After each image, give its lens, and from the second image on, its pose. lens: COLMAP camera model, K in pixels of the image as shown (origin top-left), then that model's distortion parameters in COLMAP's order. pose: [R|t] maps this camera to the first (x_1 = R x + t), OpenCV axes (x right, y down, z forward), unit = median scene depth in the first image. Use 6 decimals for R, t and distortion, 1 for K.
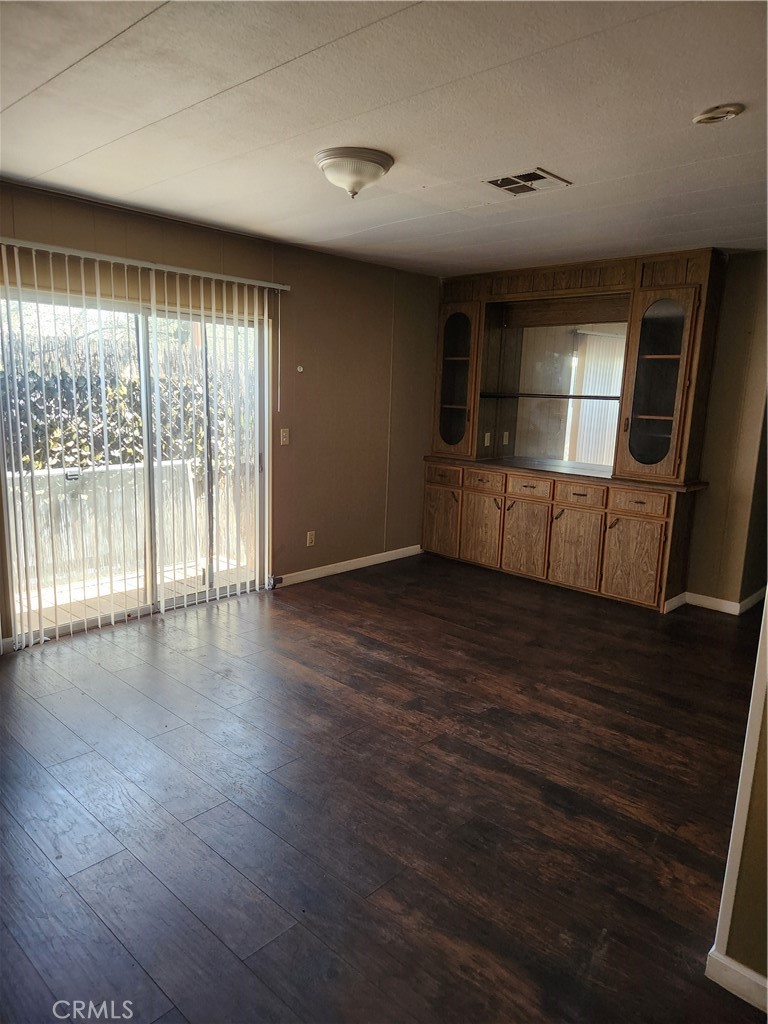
lens RADIAL K [[694.6, 0, 369.5], [0, 694.6, 513.3], [0, 0, 1]] dist [0.081121, -0.081534]
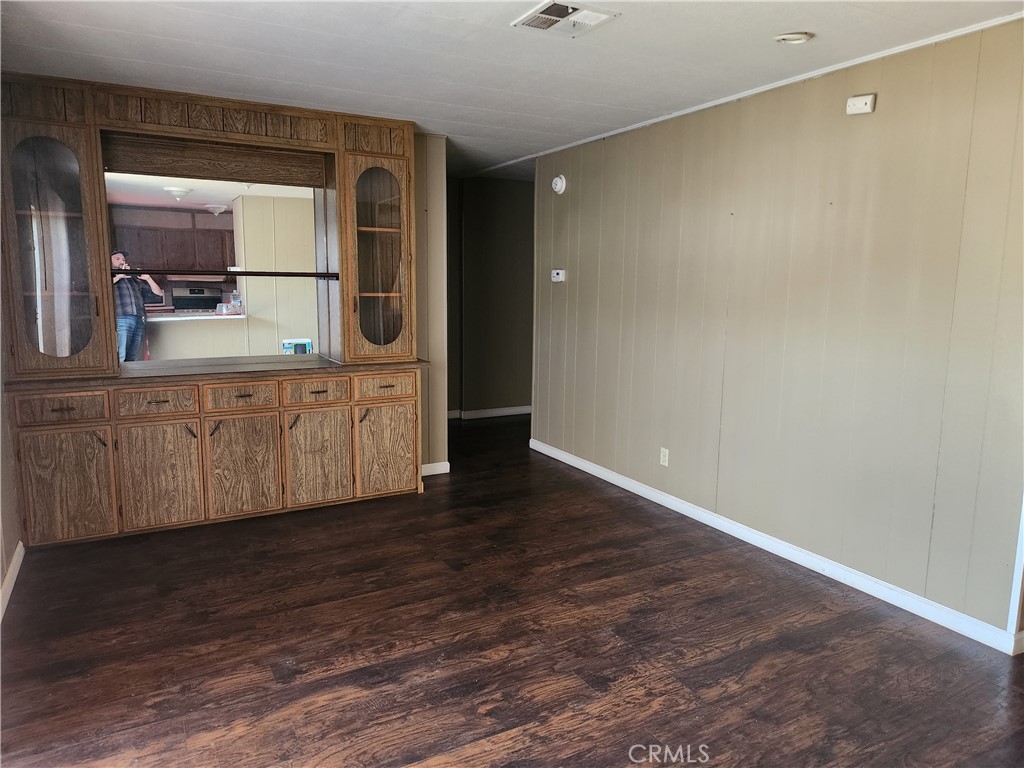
lens RADIAL K [[694.1, 0, 516.9], [0, 694.1, 382.5], [0, 0, 1]] dist [0.075679, -0.070746]
pose [[0.286537, -0.172436, 0.942424, -0.432829], [0.175130, 0.976523, 0.125428, -0.106229], [-0.941927, 0.129107, 0.310008, 0.556432]]
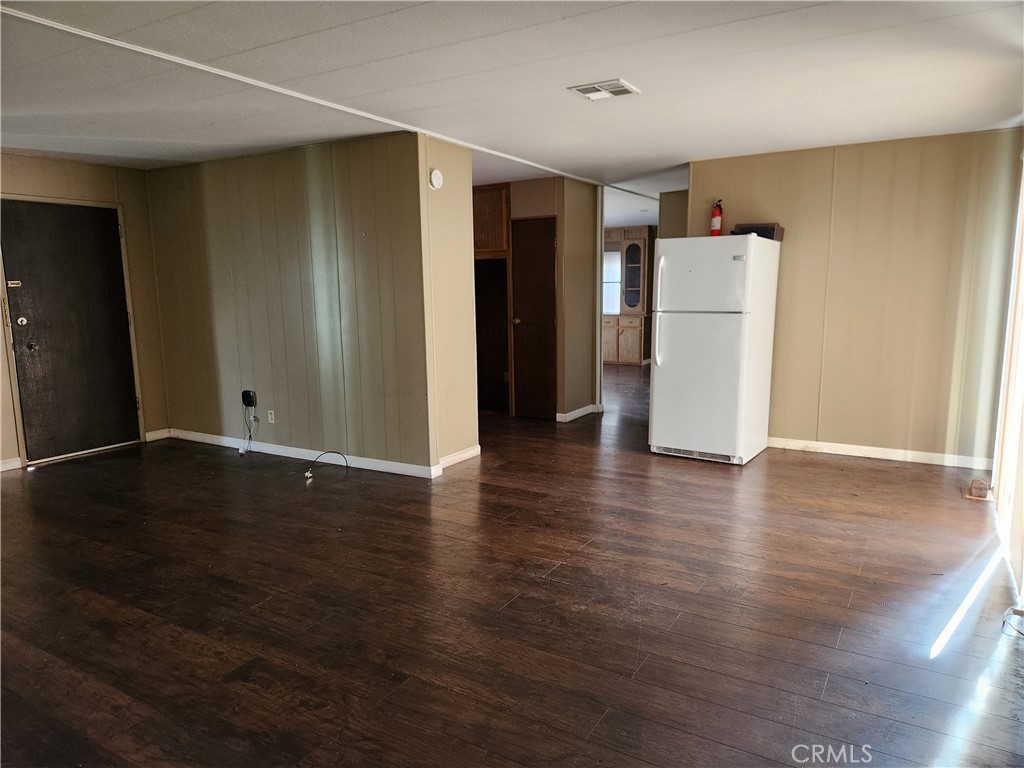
lens RADIAL K [[694.6, 0, 512.0], [0, 694.6, 384.0], [0, 0, 1]] dist [0.081121, -0.081534]
pose [[0.974125, -0.074305, 0.213447, -0.590537], [0.080695, 0.996510, -0.021366, 0.226066], [-0.211114, 0.038038, 0.976721, -1.367037]]
